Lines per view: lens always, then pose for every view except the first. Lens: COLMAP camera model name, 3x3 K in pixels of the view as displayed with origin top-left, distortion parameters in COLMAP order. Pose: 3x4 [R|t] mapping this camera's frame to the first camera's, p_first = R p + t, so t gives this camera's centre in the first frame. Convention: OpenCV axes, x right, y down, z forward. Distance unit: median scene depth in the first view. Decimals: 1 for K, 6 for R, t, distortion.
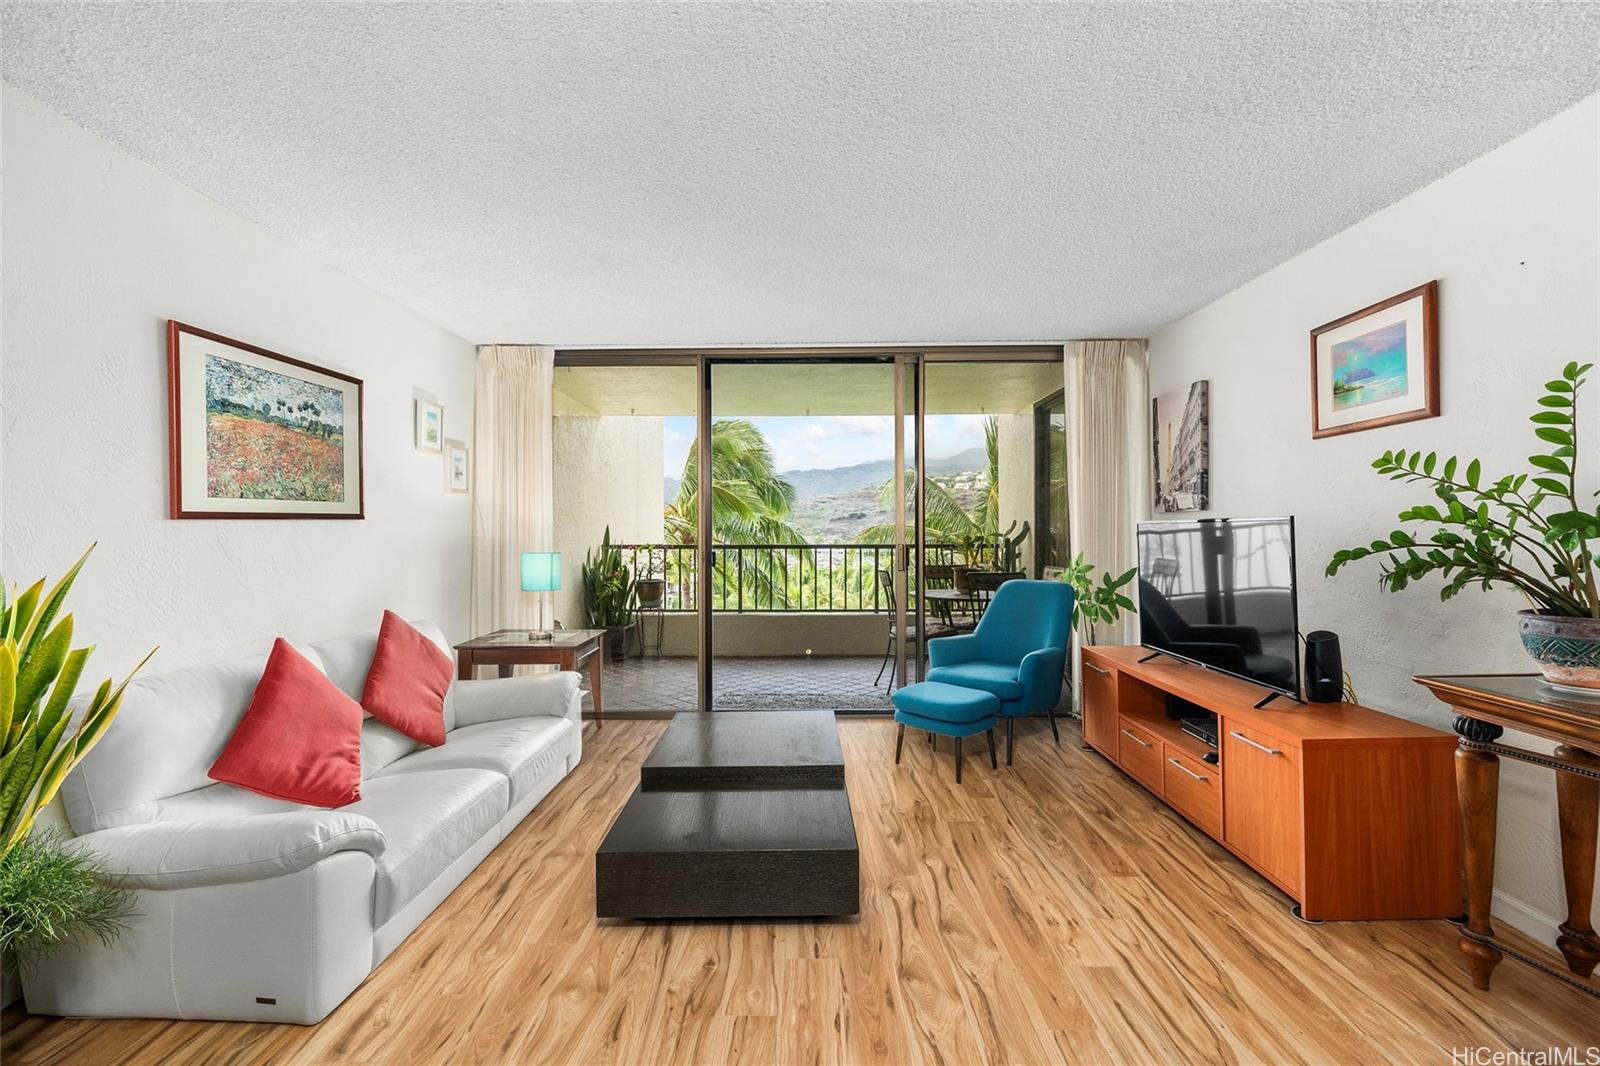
lens RADIAL K [[668.8, 0, 792.4], [0, 668.8, 531.9], [0, 0, 1]] dist [0.005930, -0.001396]
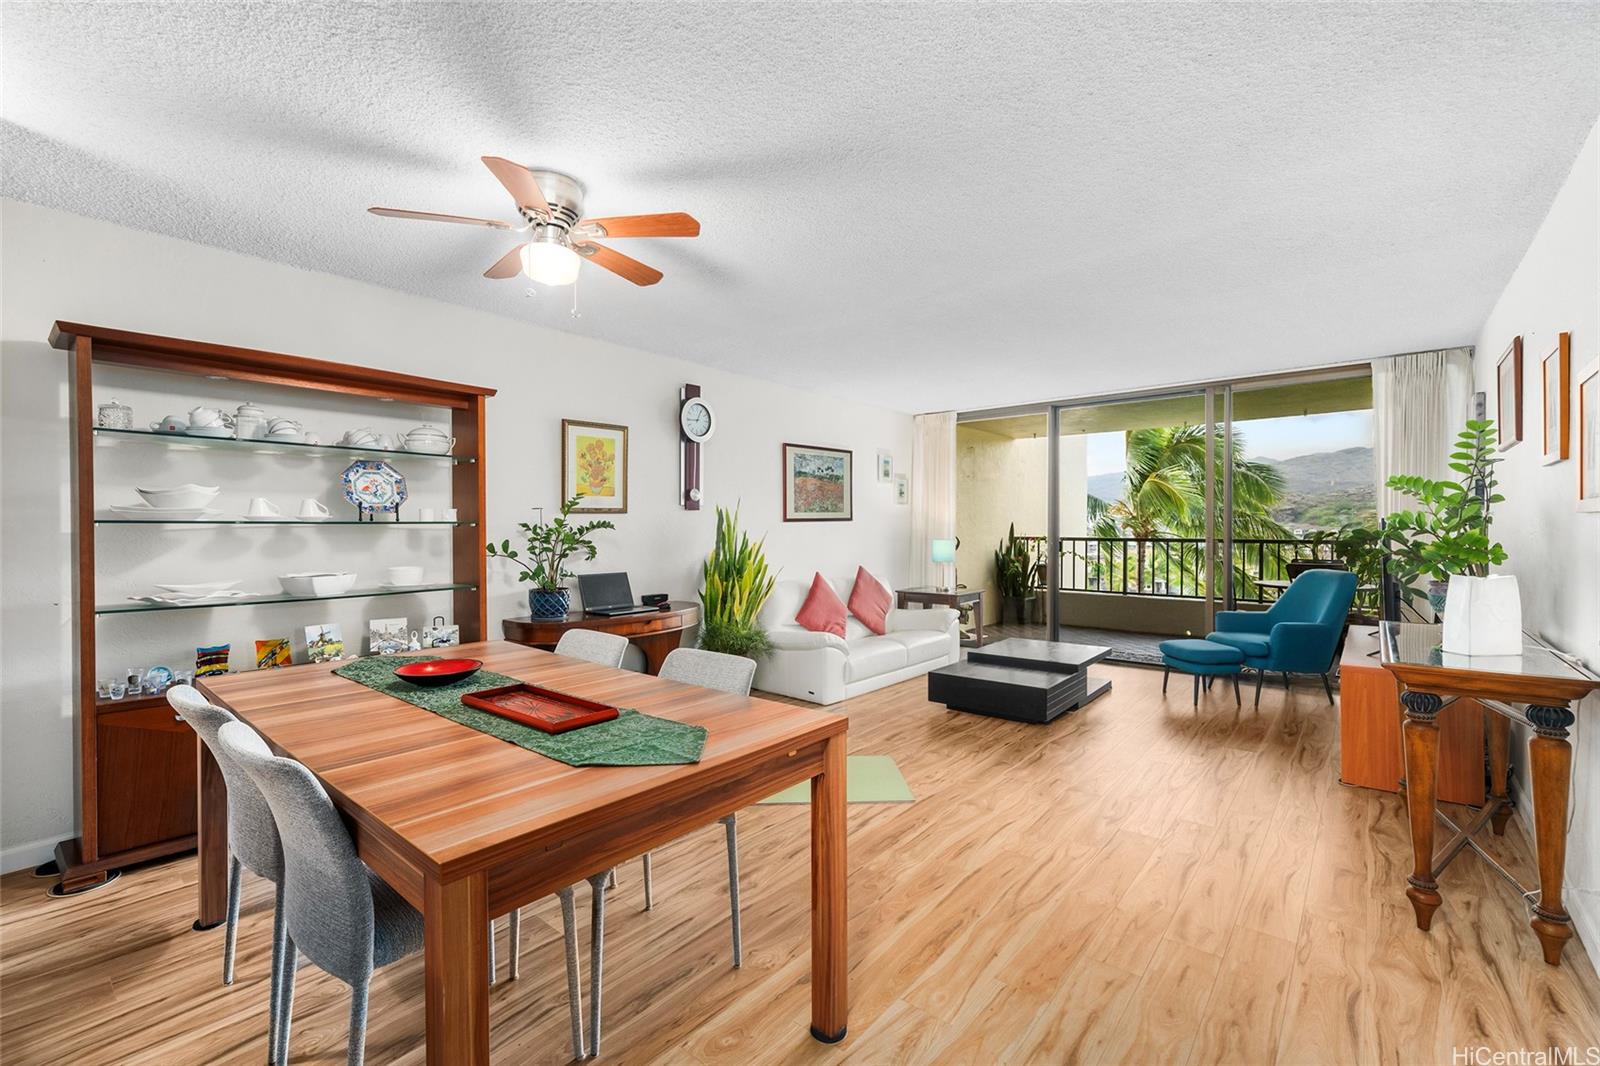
lens RADIAL K [[668.8, 0, 797.7], [0, 668.8, 530.6], [0, 0, 1]] dist [0.005930, -0.001396]
pose [[0.766923, 0.006423, -0.641707, 0.607320], [-0.002524, 0.999972, 0.006993, -0.003033], [0.641734, -0.003743, 0.766918, -0.745963]]
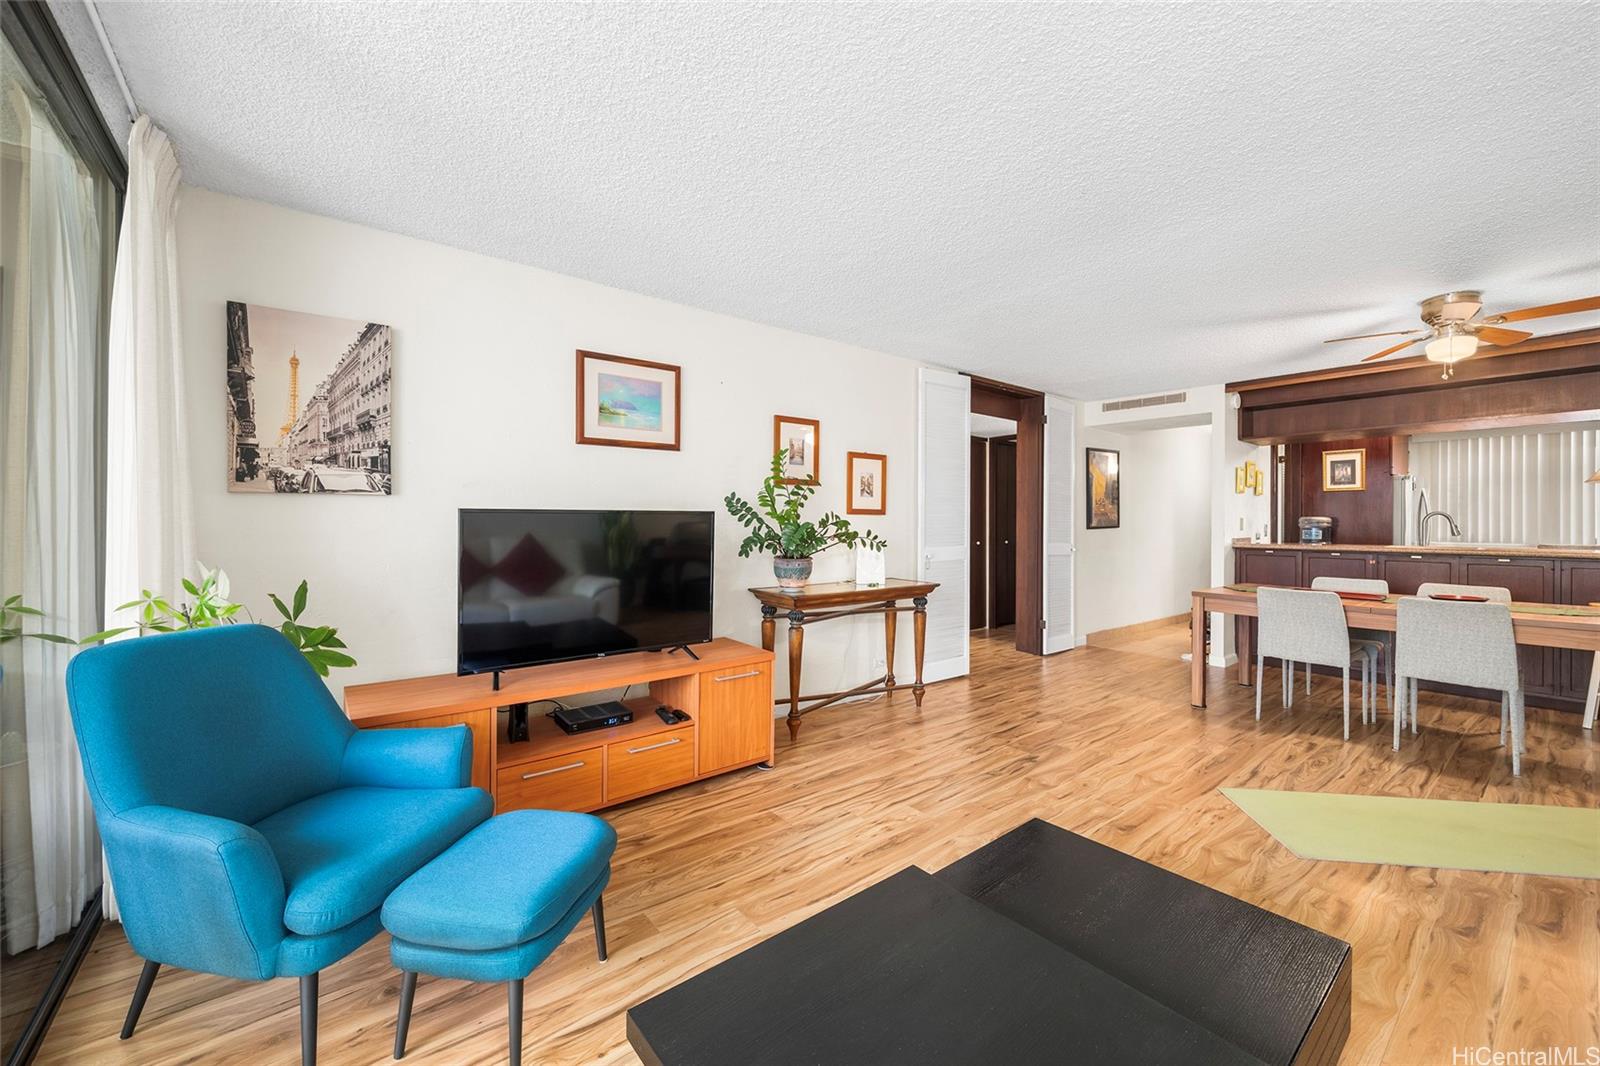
lens RADIAL K [[630.1, 0, 808.1], [0, 630.1, 520.5], [0, 0, 1]] dist [0.005547, -0.001462]
pose [[-0.637191, 0.003713, 0.770697, -0.340778], [0.001444, 0.999992, -0.003624, 0.000849], [-0.770705, -0.001196, -0.637191, 1.454908]]
